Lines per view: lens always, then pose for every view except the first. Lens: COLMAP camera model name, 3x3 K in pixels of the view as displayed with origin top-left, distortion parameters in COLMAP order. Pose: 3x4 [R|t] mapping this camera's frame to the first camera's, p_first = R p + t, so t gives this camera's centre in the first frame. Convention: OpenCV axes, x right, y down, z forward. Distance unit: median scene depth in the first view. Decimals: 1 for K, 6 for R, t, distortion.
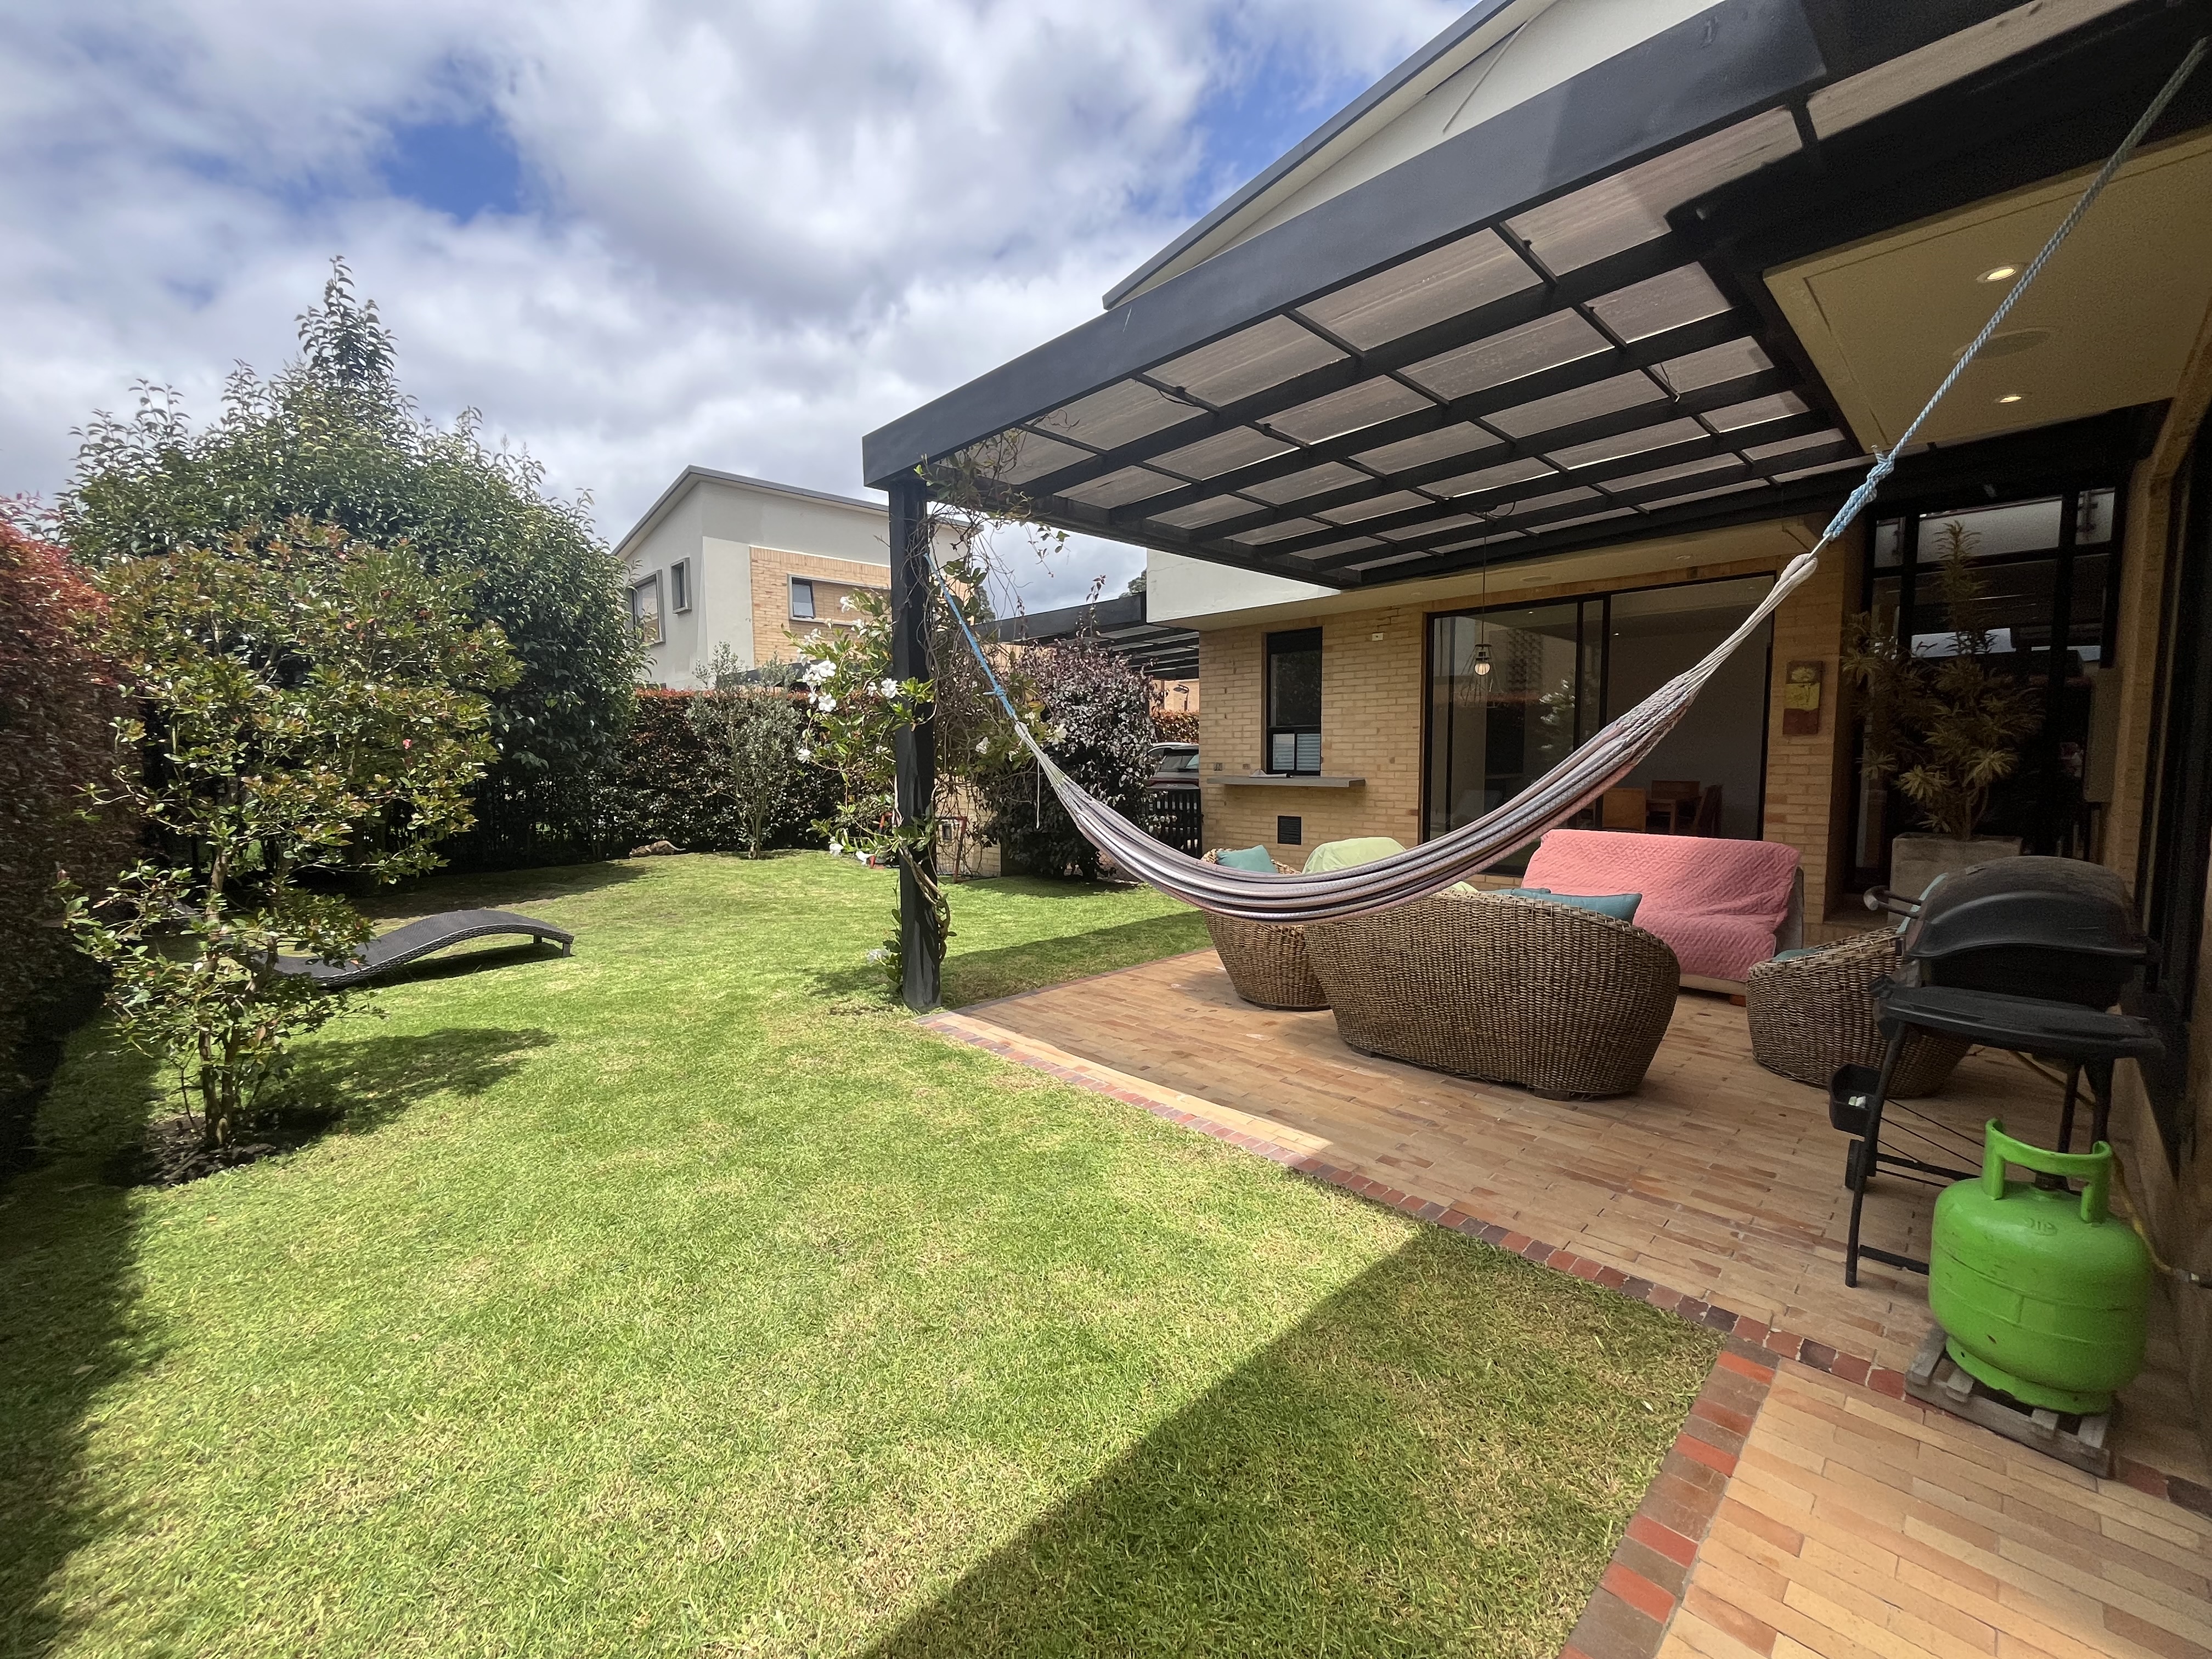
lens RADIAL K [[908.6, 0, 1102.8], [0, 908.6, 831.7], [0, 0, 1]] dist [-0.003145, 0.000074]
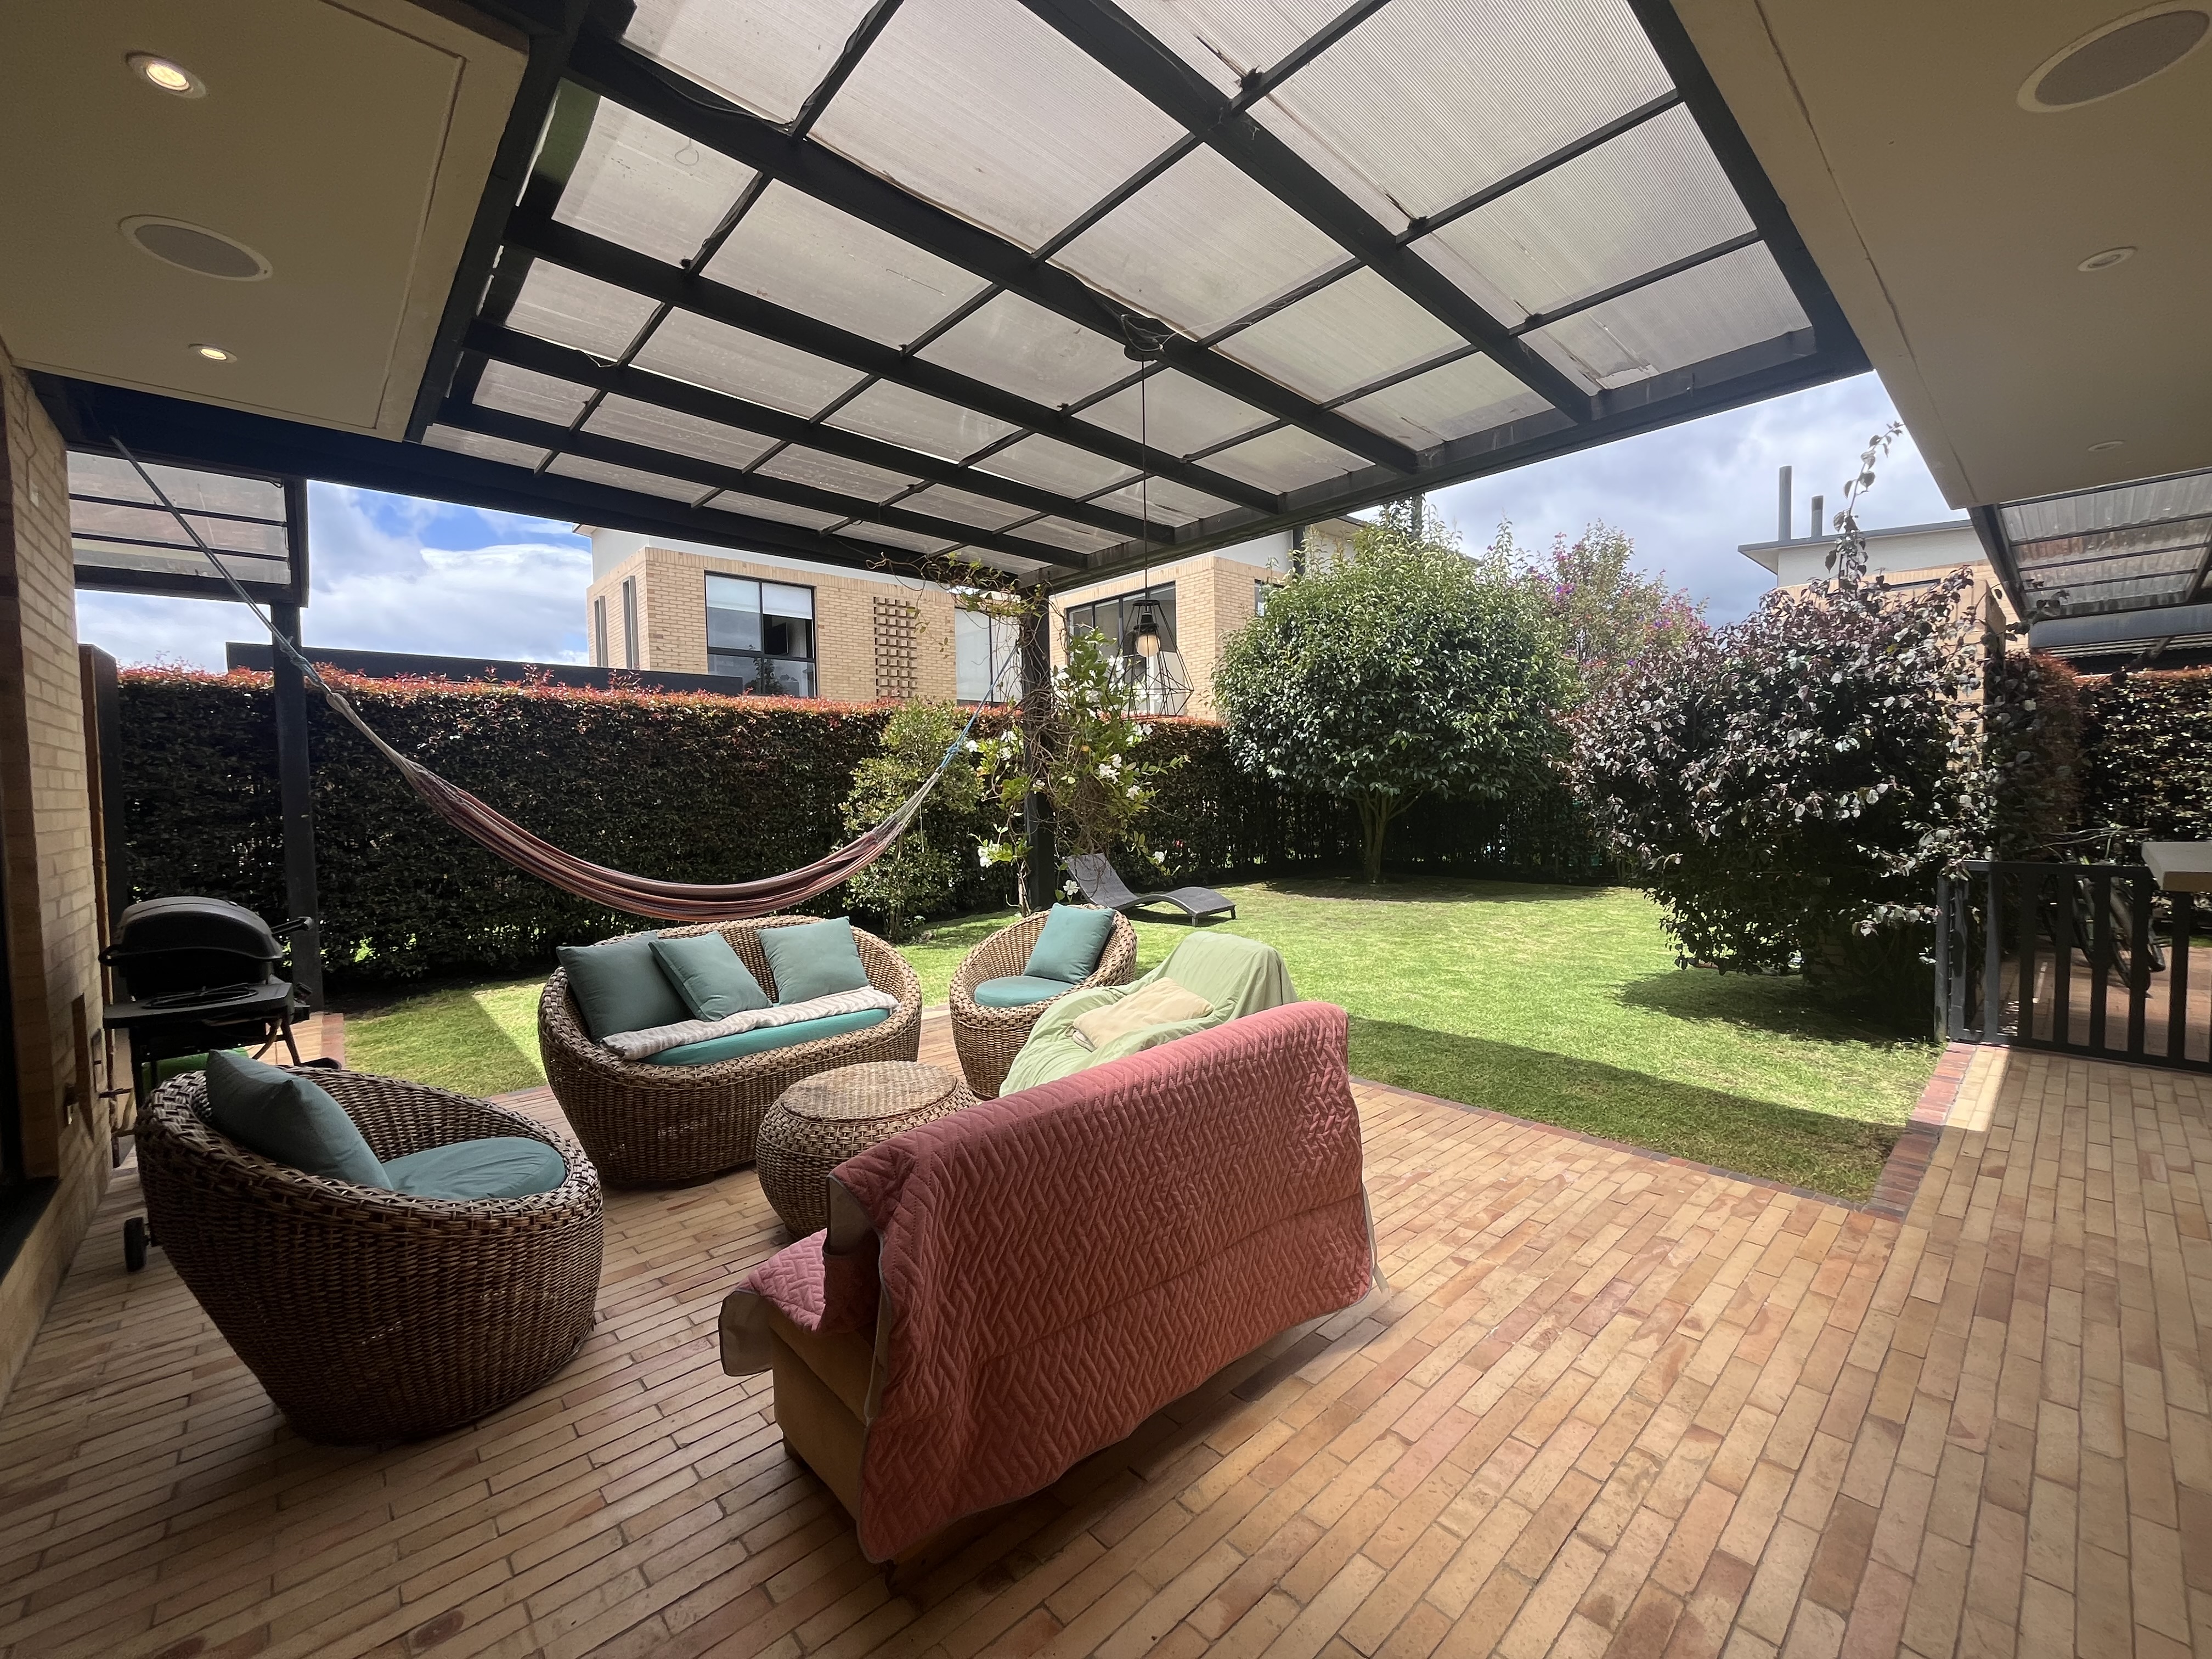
lens RADIAL K [[908.6, 0, 1102.8], [0, 908.6, 831.7], [0, 0, 1]] dist [-0.003145, 0.000074]
pose [[-0.020669, 0.056480, -0.998190, 1.663553], [-0.069463, 0.995909, 0.057789, -0.170399], [0.997370, 0.070532, -0.016662, 1.717860]]
